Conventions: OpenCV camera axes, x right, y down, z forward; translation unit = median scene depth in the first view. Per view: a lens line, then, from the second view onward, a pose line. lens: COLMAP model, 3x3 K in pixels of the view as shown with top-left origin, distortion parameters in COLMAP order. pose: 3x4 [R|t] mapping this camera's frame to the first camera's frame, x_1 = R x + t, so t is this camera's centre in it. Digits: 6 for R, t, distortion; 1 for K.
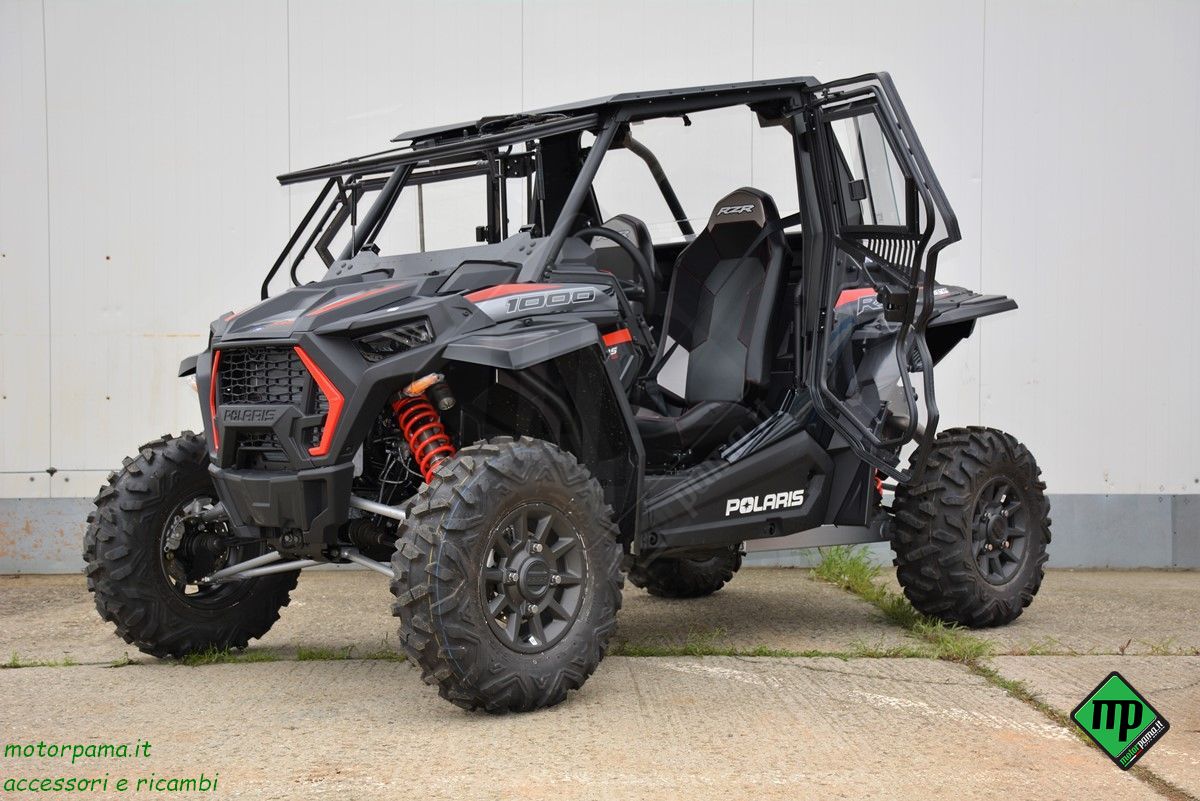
lens RADIAL K [[1667.4, 0, 582.4], [0, 1667.4, 423.2], [0, 0, 1]] dist [0.088502, 0.000000]
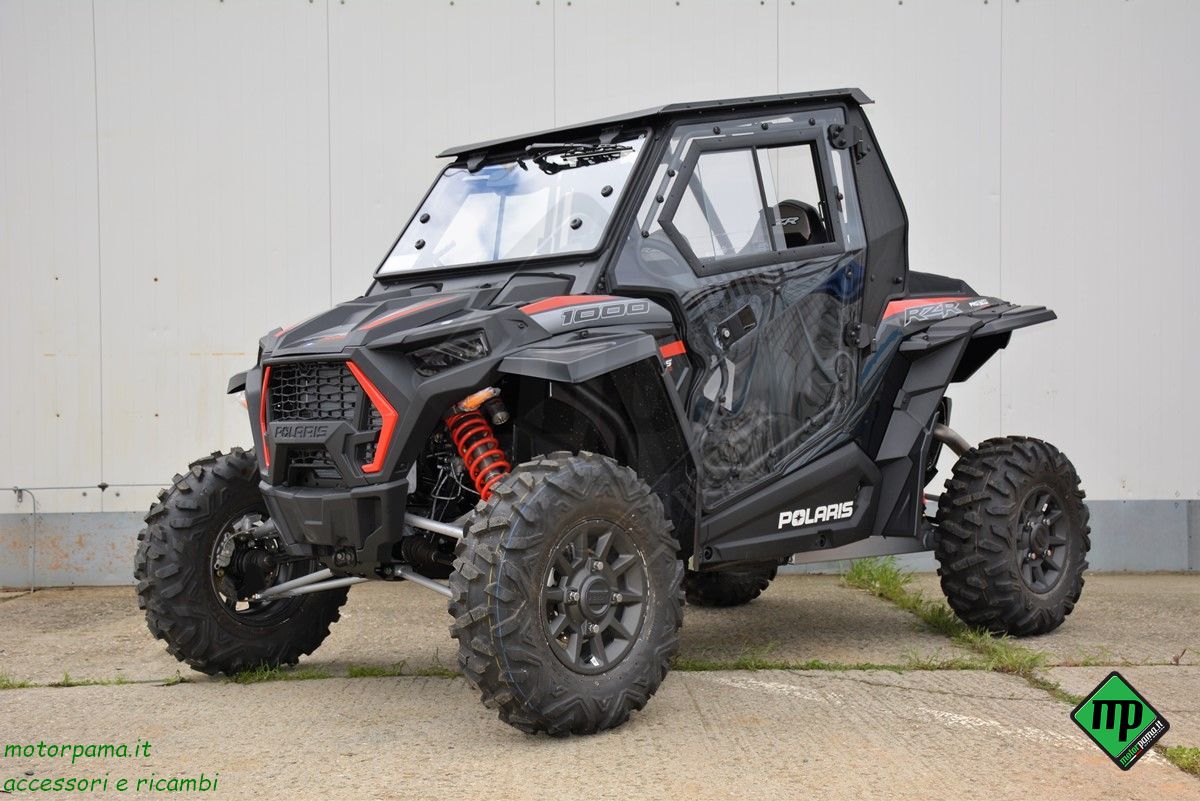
lens RADIAL K [[1523.6, 0, 581.8], [0, 1523.6, 426.2], [0, 0, 1]] dist [0.037403, 0.000000]
pose [[0.999962, -0.008225, -0.002960, -0.027772], [0.008211, 0.999955, -0.004672, -0.002216], [0.002998, 0.004648, 0.999985, 0.092465]]
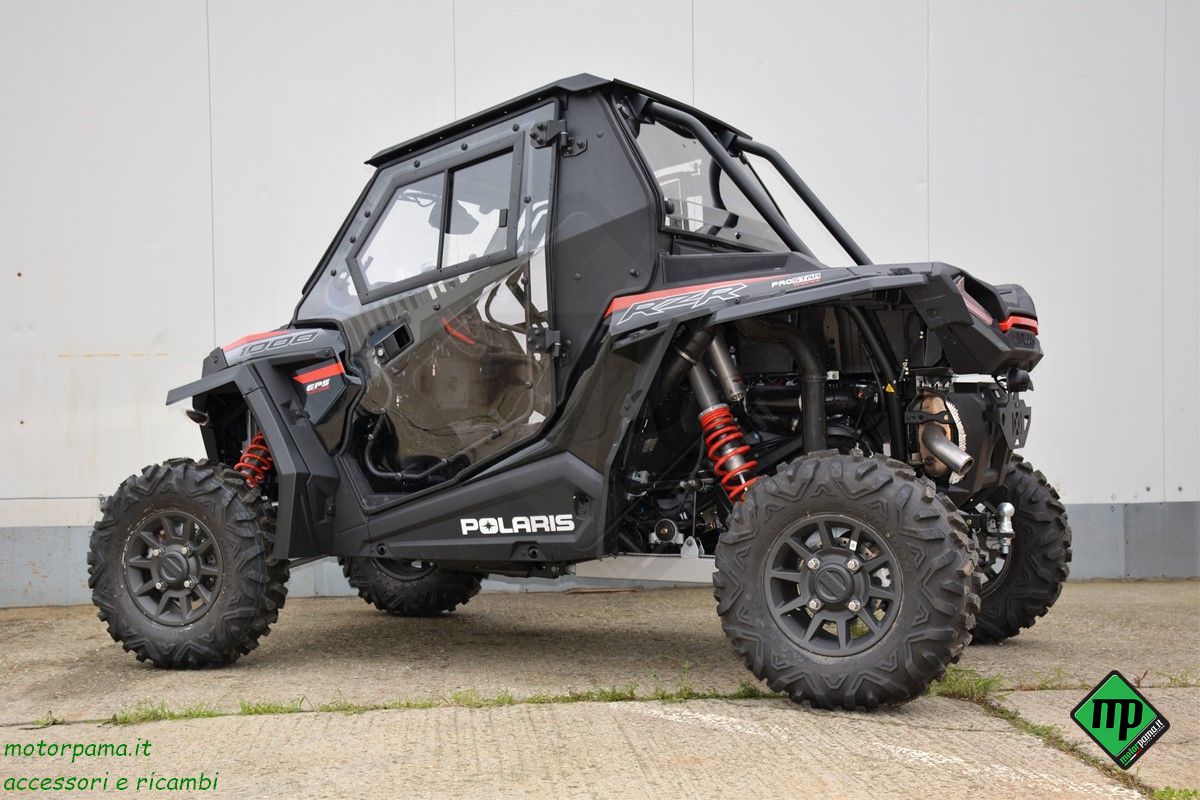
lens RADIAL K [[1599.3, 0, 601.5], [0, 1599.3, 405.3], [0, 0, 1]] dist [0.096166, 0.000000]
pose [[0.317166, -0.011679, -0.948298, 1.046184], [0.011849, 0.999895, -0.008351, -0.014886], [0.948296, -0.008588, 0.317271, 0.765762]]
